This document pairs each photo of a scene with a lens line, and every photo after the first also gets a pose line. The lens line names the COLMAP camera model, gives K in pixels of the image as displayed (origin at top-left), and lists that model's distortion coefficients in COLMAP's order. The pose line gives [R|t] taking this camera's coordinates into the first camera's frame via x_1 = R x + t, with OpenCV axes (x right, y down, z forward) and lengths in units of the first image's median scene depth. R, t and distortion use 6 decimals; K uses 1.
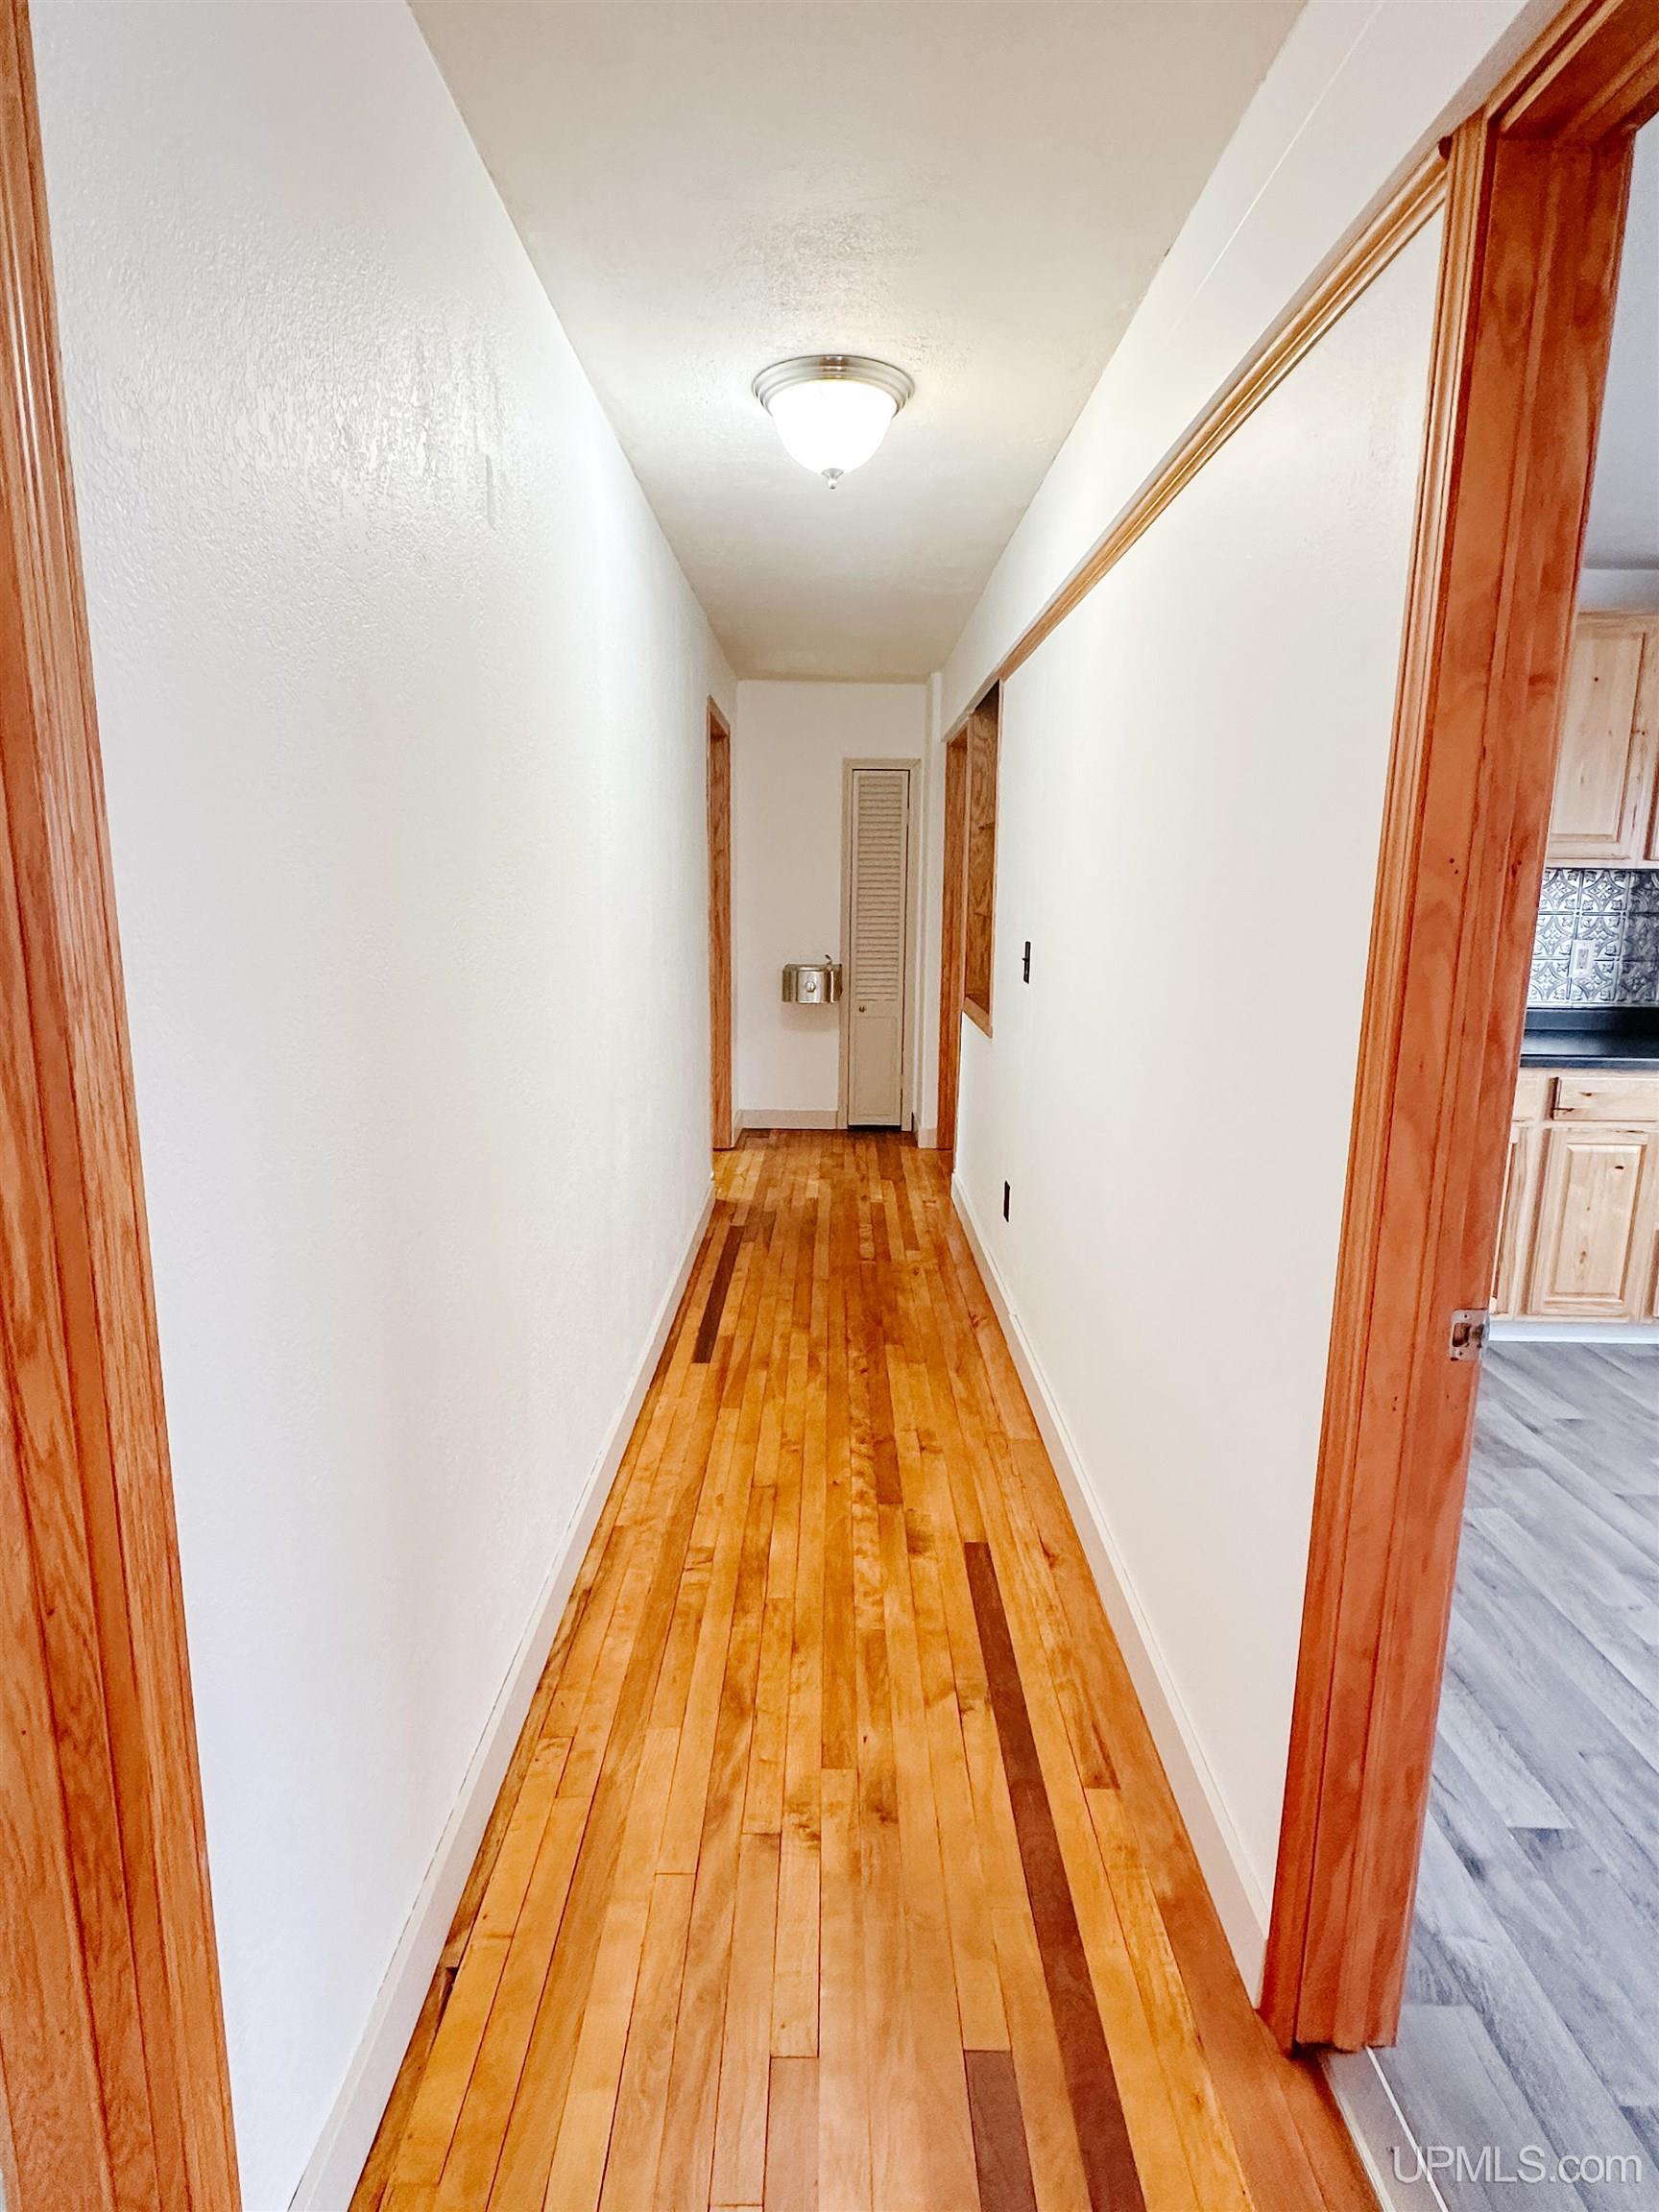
lens RADIAL K [[1200.2, 0, 821.9], [0, 1200.2, 1109.6], [0, 0, 1]] dist [0.001210, 0.000824]
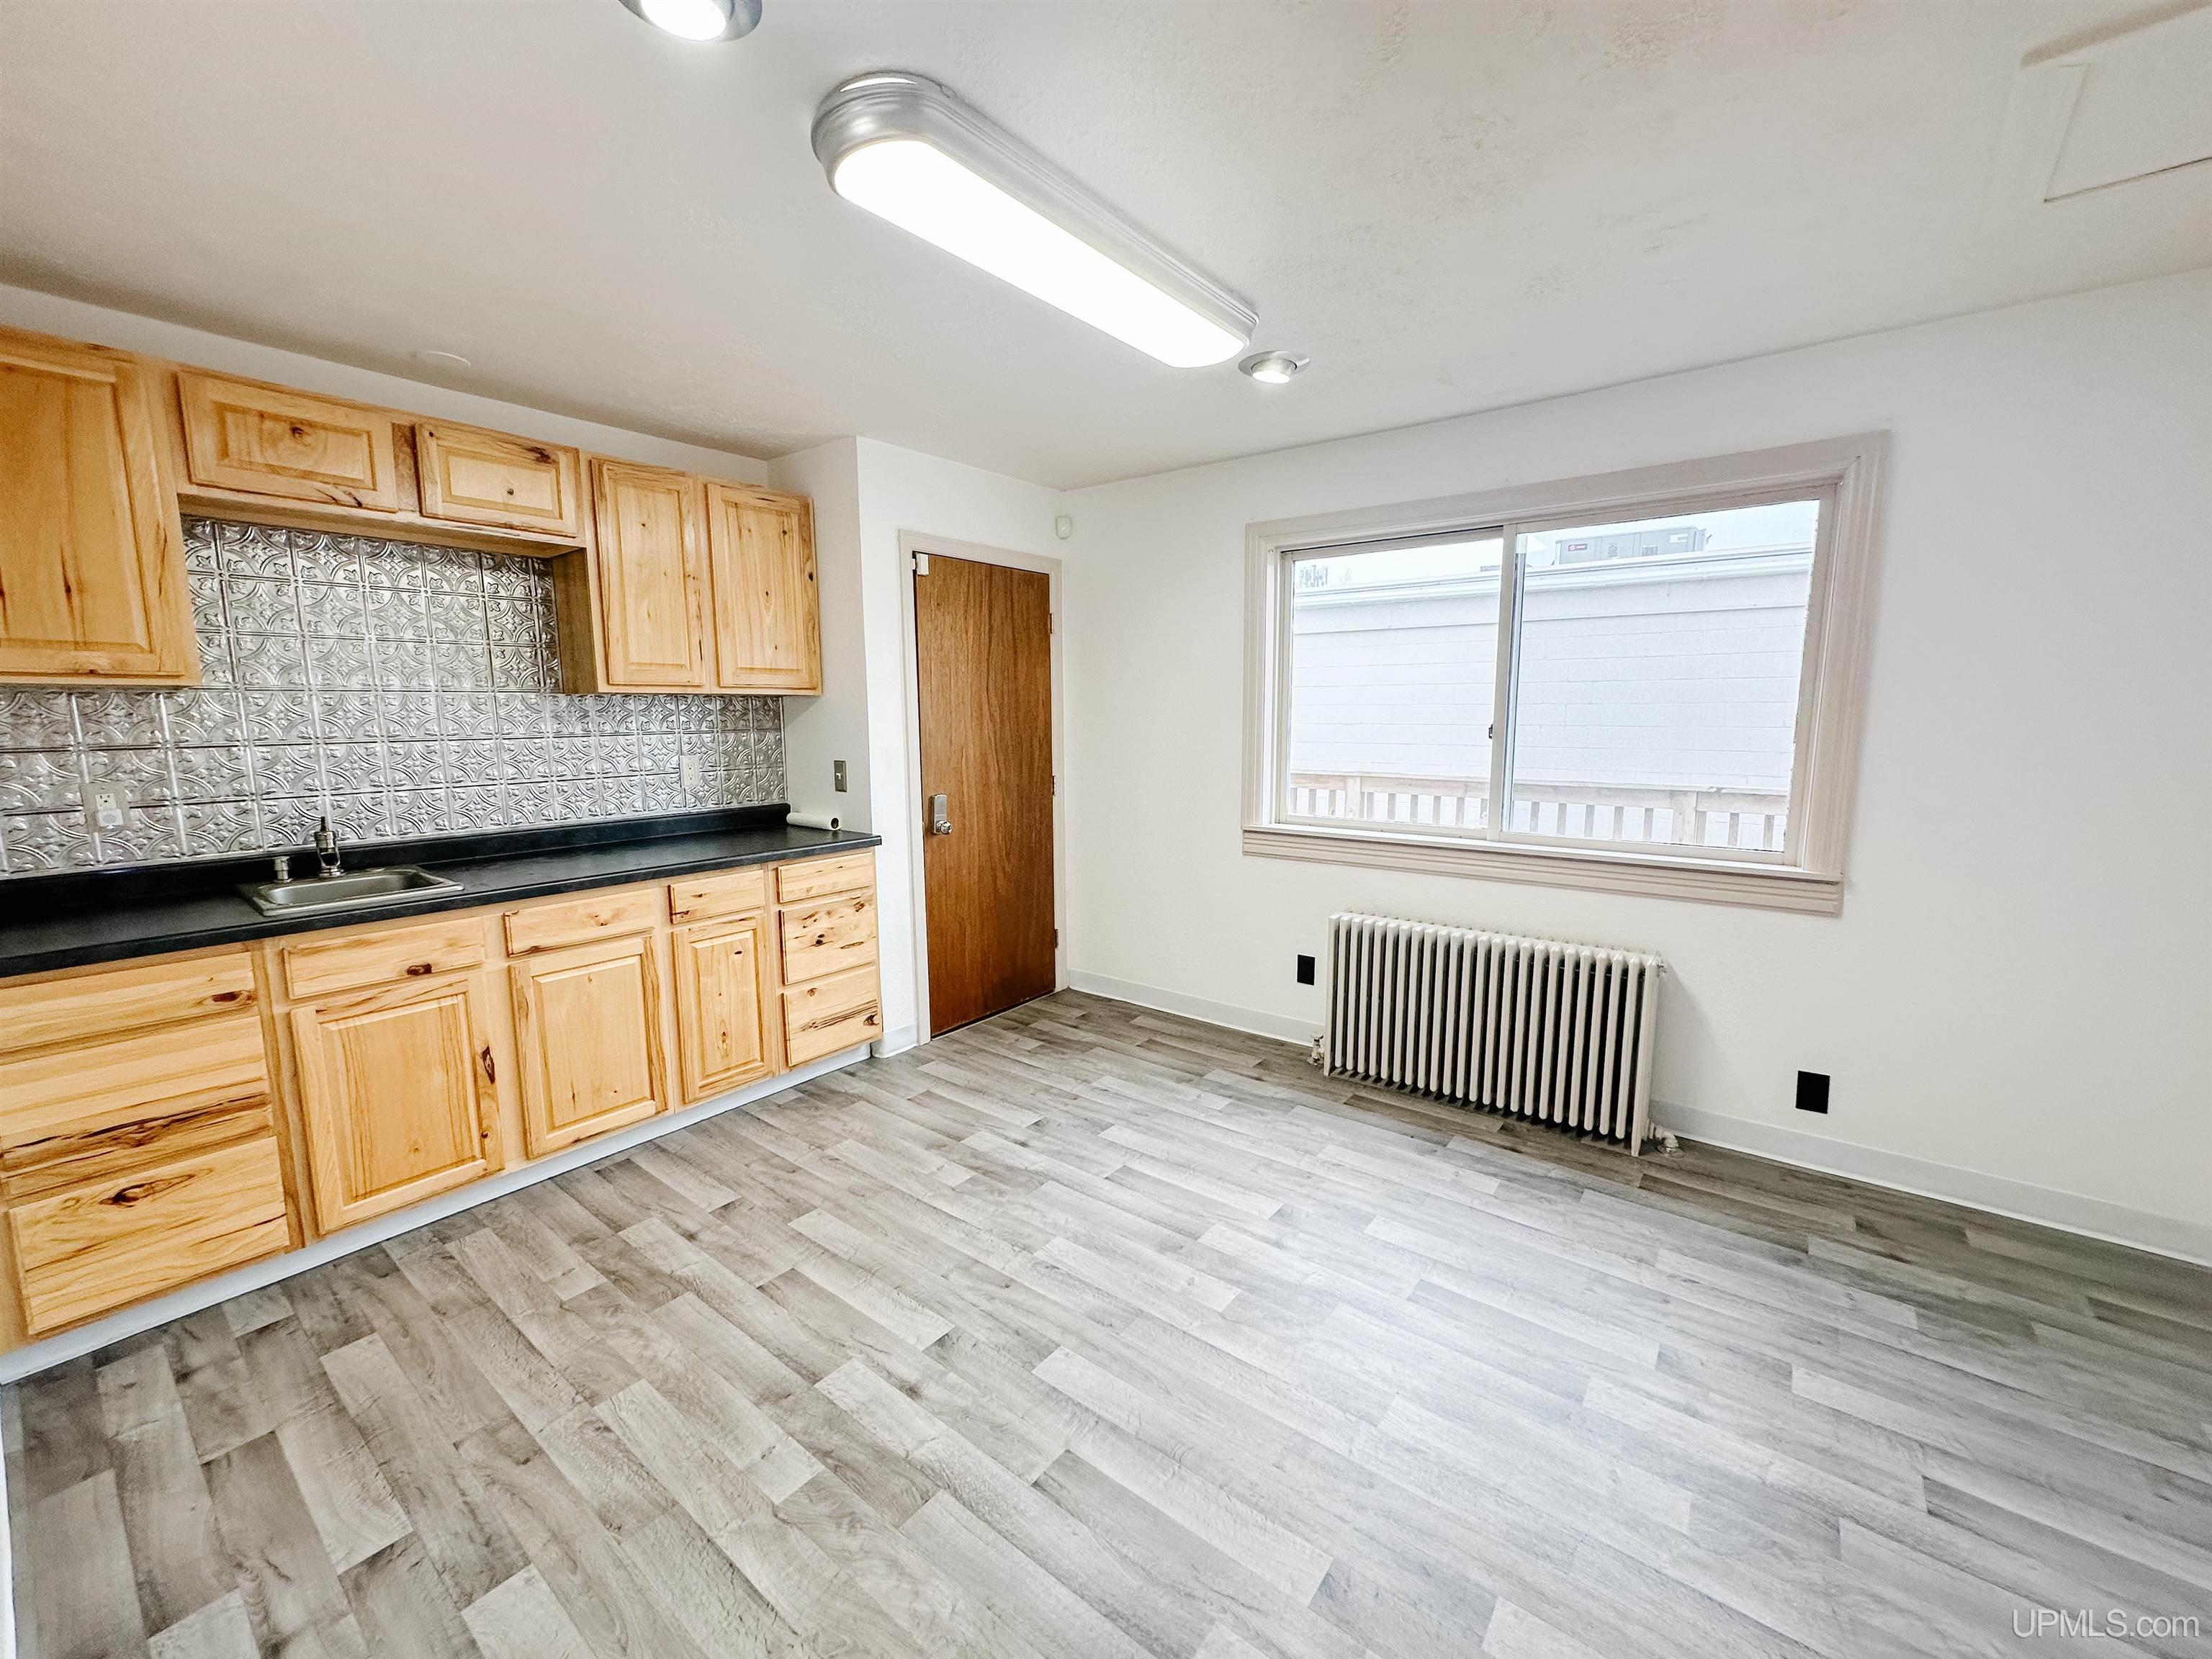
lens RADIAL K [[879.7, 0, 1114.2], [0, 879.7, 827.4], [0, 0, 1]] dist [0.001307, -0.000294]
pose [[0.596507, -0.124037, 0.792965, 0.226588], [0.158625, 0.986718, 0.035019, -0.042678], [-0.786776, 0.104895, 0.608260, 0.194814]]
